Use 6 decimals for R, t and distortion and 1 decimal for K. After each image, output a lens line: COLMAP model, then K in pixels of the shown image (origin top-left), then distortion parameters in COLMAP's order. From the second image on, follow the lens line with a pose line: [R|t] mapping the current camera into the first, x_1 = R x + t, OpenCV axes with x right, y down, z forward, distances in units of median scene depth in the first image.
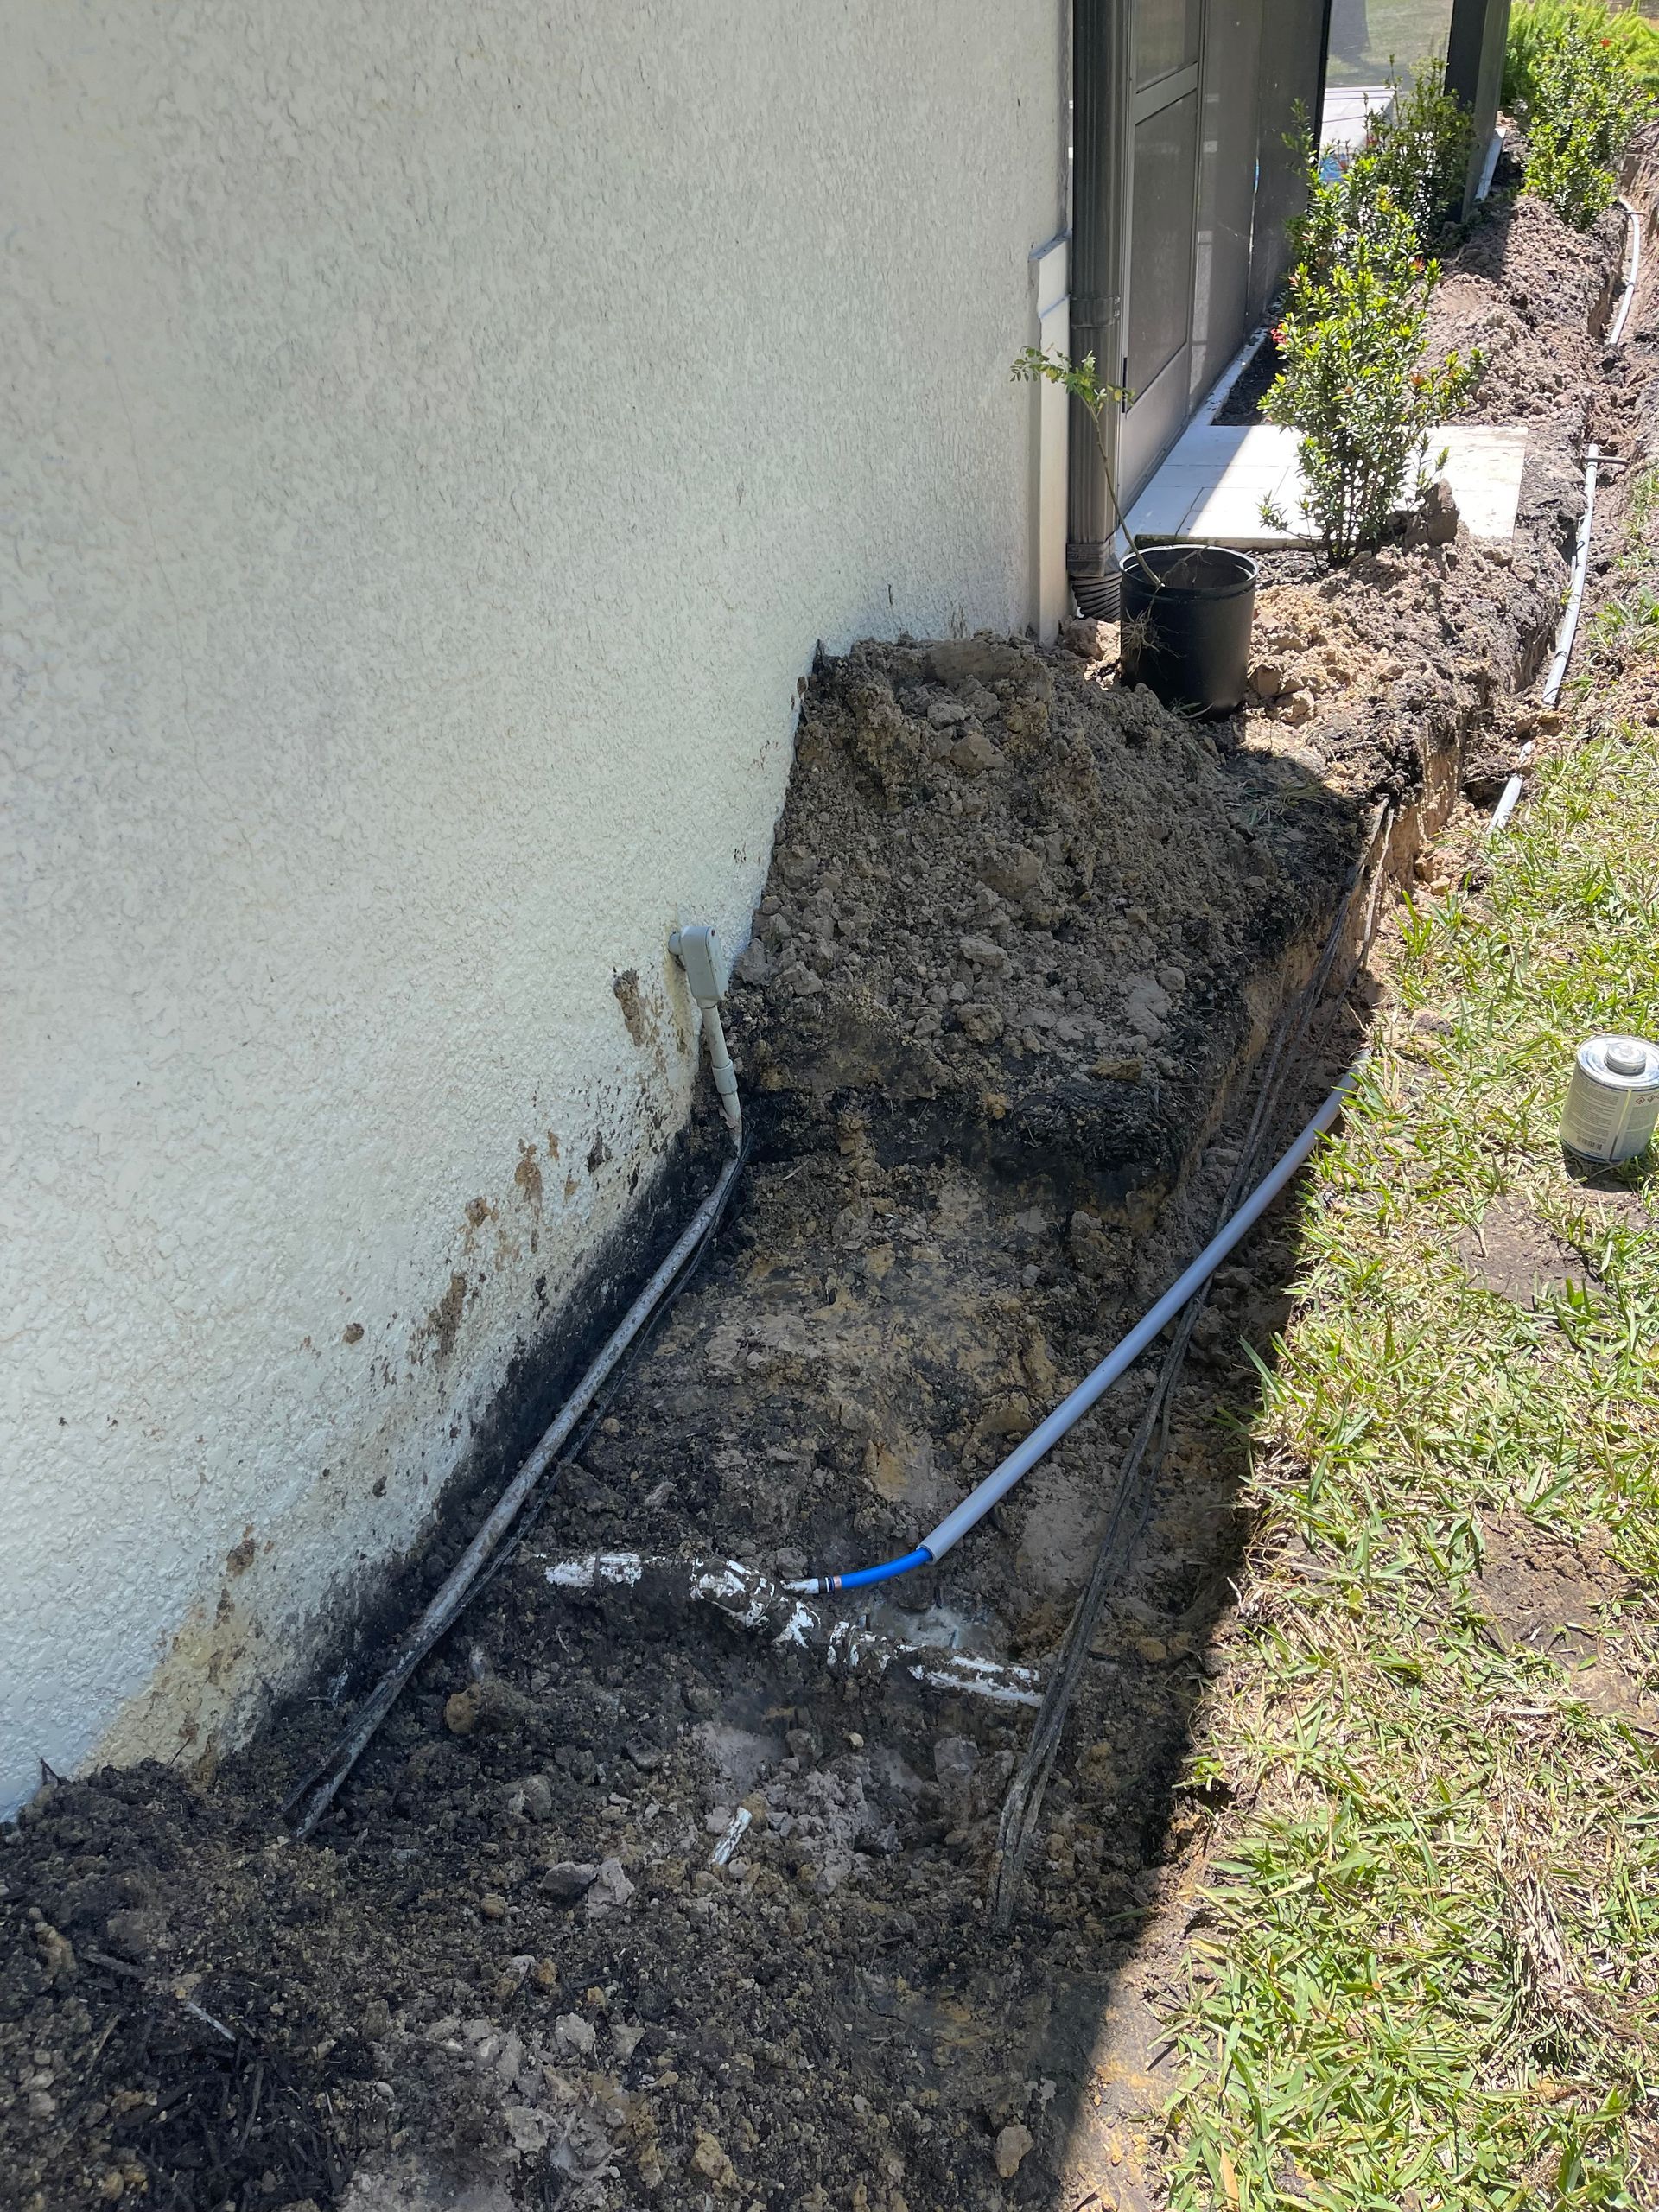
lens RADIAL K [[1637.6, 0, 833.3], [0, 1637.6, 1110.3], [0, 0, 1]] dist [0.032630, -0.009422]
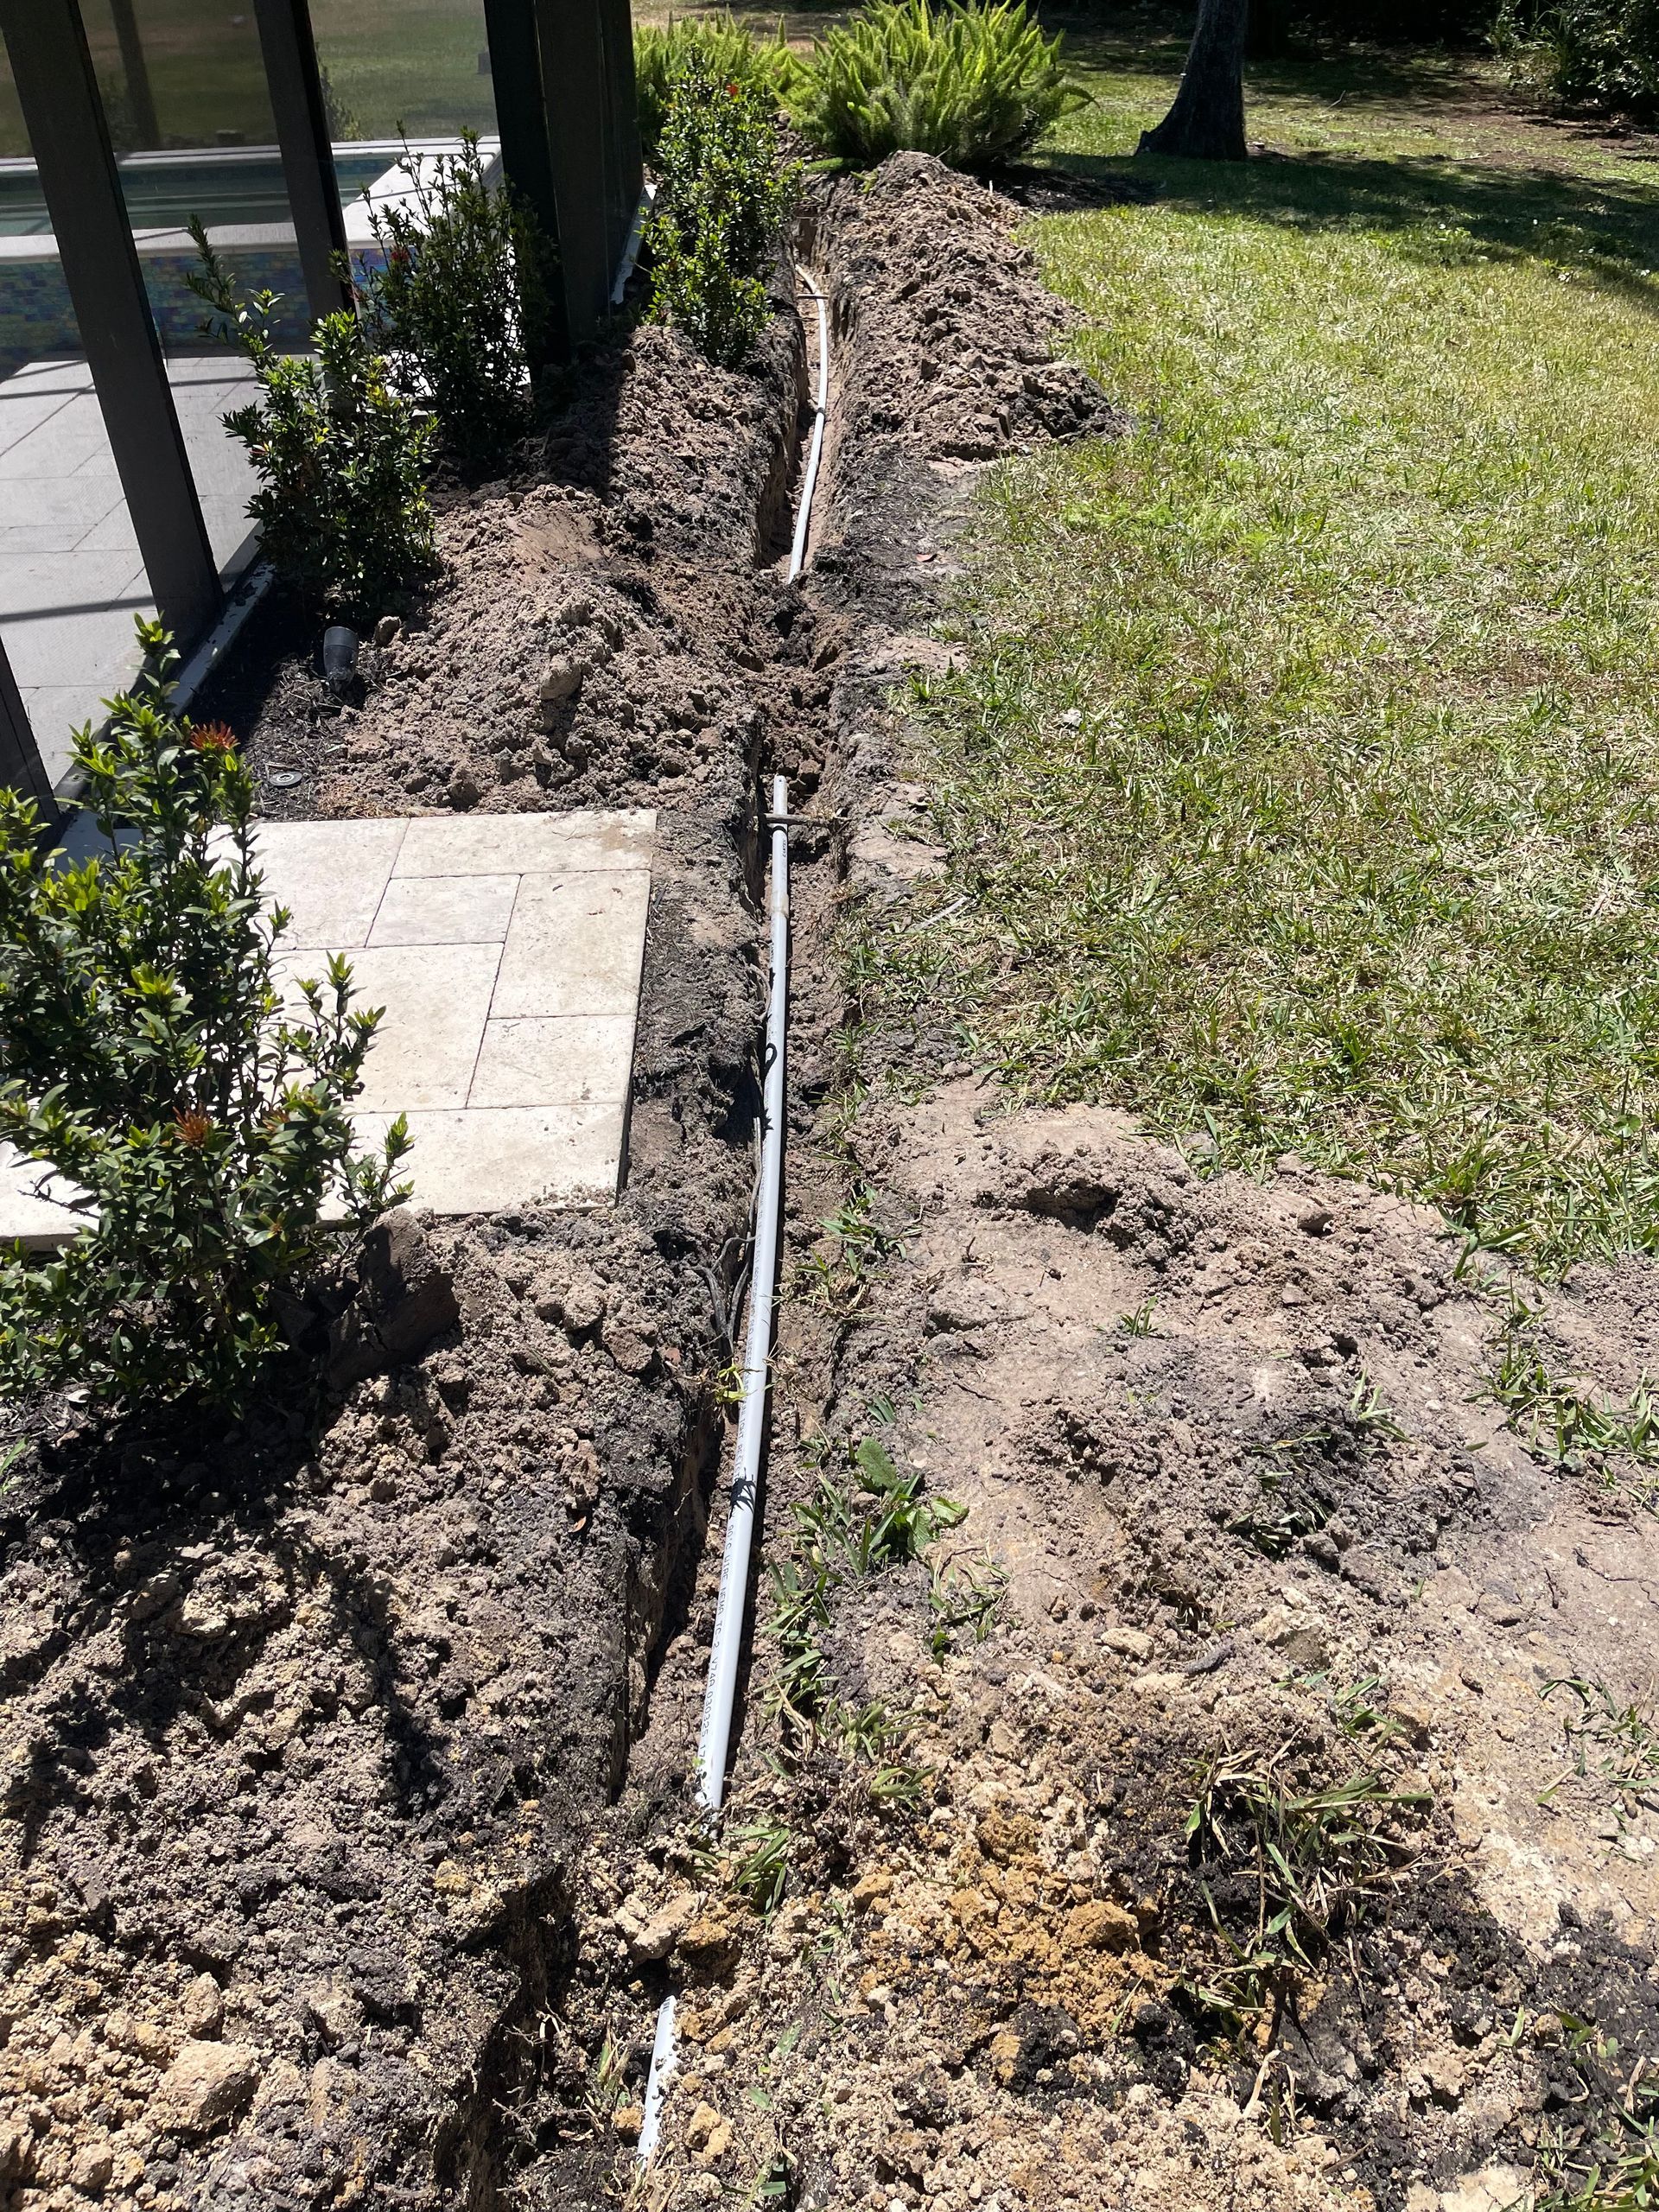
lens RADIAL K [[1637.6, 0, 825.4], [0, 1637.6, 1102.0], [0, 0, 1]] dist [0.032630, -0.009422]
pose [[0.926326, -0.188314, 0.326280, 0.260315], [0.189263, 0.981494, 0.029147, -0.308448], [-0.325730, 0.034753, 0.944824, 0.430679]]
